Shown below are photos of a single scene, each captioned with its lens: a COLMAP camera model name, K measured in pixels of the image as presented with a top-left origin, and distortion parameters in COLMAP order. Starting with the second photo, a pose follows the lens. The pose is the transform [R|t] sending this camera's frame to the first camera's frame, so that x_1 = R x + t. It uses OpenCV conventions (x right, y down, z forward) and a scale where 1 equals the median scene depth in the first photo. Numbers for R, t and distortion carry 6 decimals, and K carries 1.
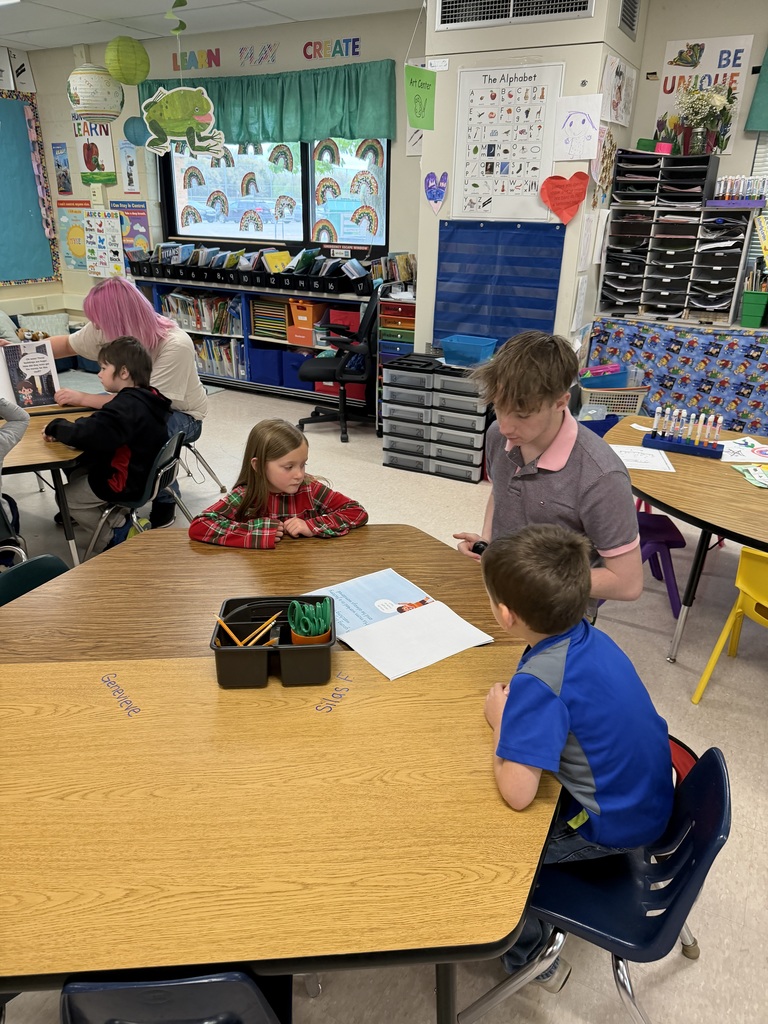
lens RADIAL K [[721.0, 0, 370.1], [0, 721.0, 529.7], [0, 0, 1]] dist [-0.003443, -0.001915]
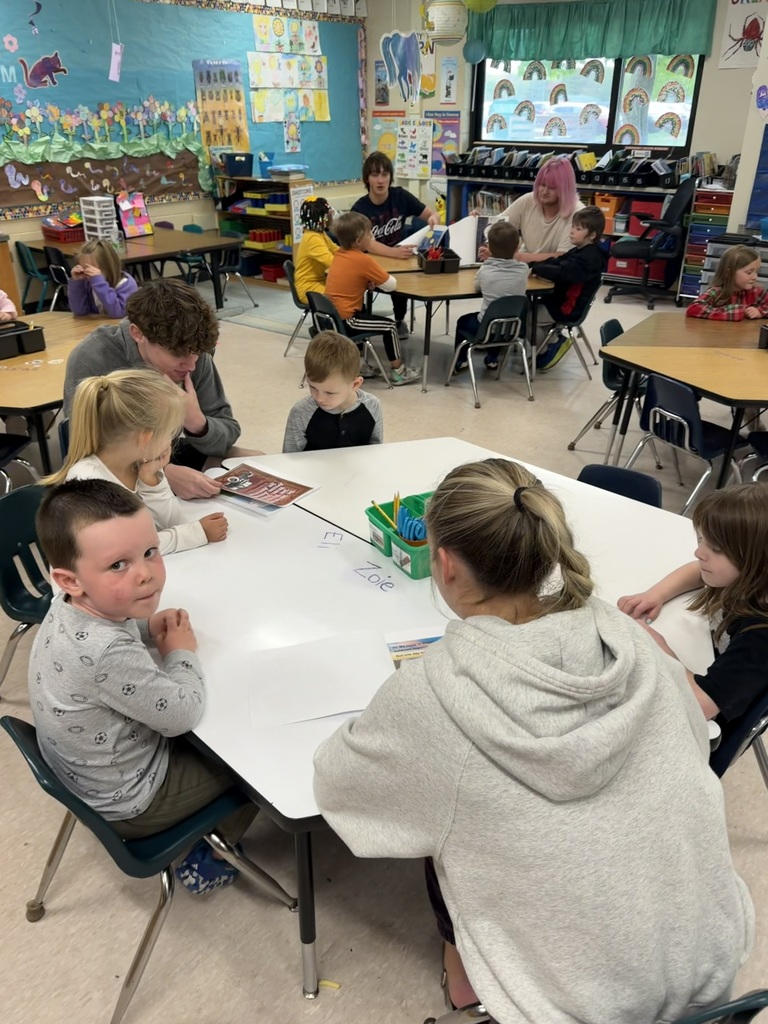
lens RADIAL K [[823.4, 0, 380.4], [0, 823.4, 508.5], [0, 0, 1]] dist [0.024214, -0.005737]
pose [[0.991611, 0.044220, -0.121460, -0.252485], [-0.040656, 0.998671, 0.031668, 0.154397], [0.122699, -0.026464, 0.992091, -0.373460]]
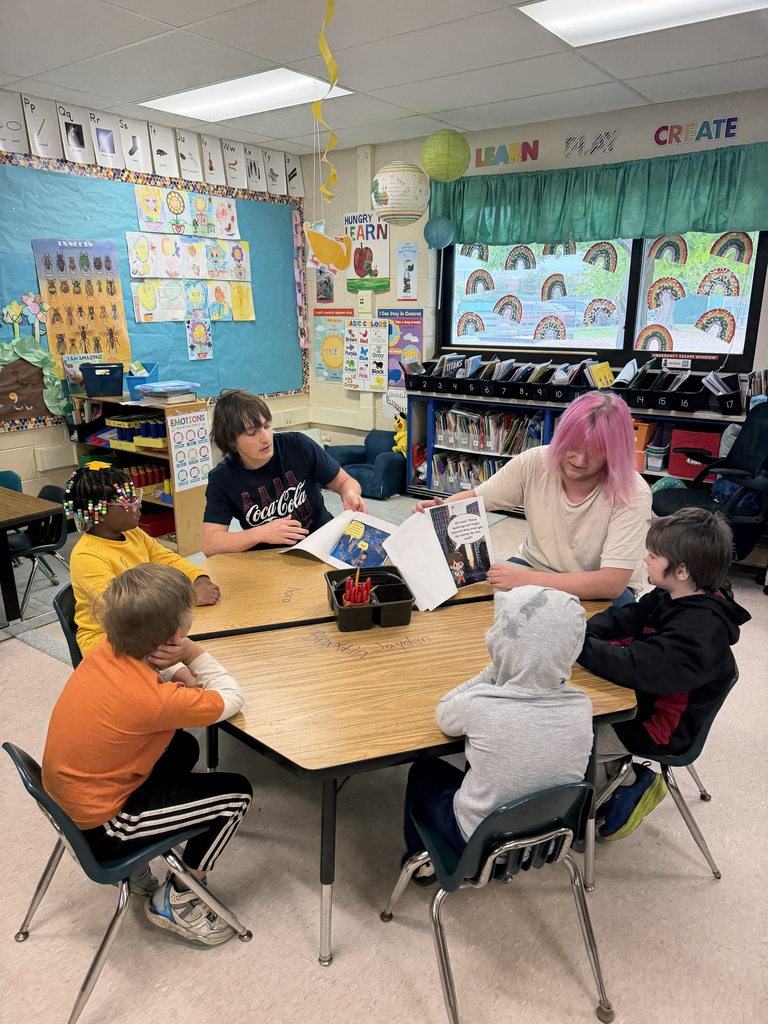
lens RADIAL K [[707.9, 0, 382.3], [0, 707.9, 514.3], [0, 0, 1]] dist [0.154048, -0.253280]
pose [[0.993697, 0.016783, -0.110835, -0.263027], [-0.032141, 0.989873, -0.138271, -0.078560], [0.107392, 0.140962, 0.984173, 0.154246]]
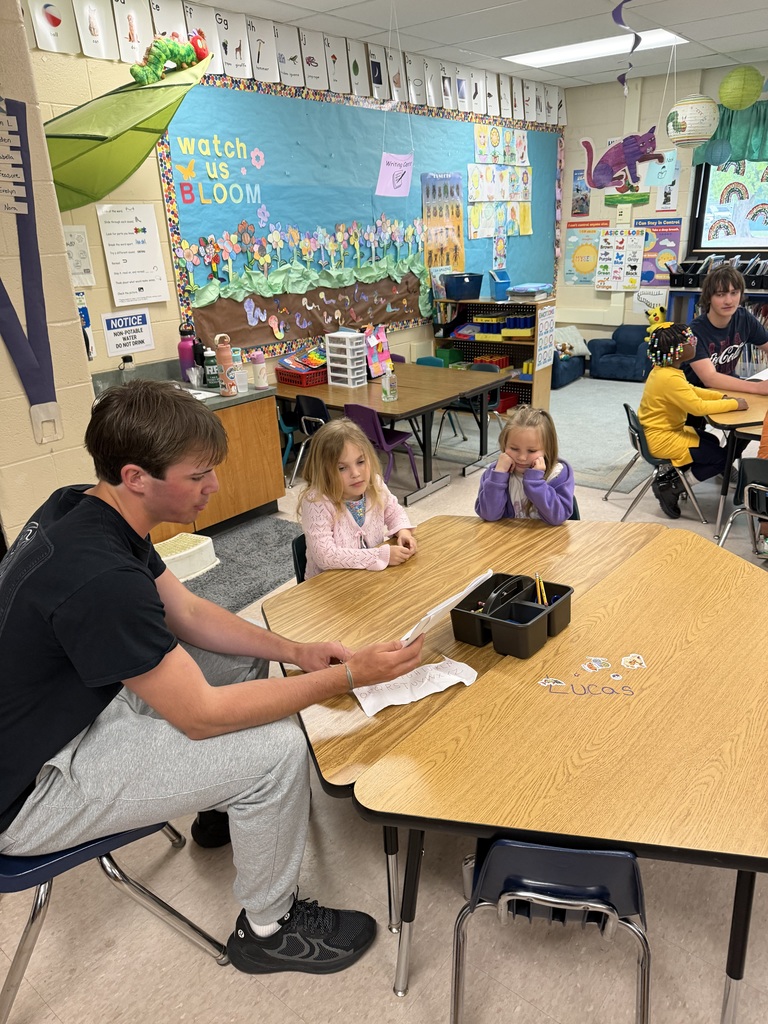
lens RADIAL K [[721.0, 0, 384.2], [0, 721.0, 487.9], [0, 0, 1]] dist [0.128946, -0.150434]
pose [[0.991086, 0.002944, -0.133195, -0.610597], [-0.012859, 0.997202, -0.073642, 0.028256], [0.132605, 0.074698, 0.988350, -0.108227]]
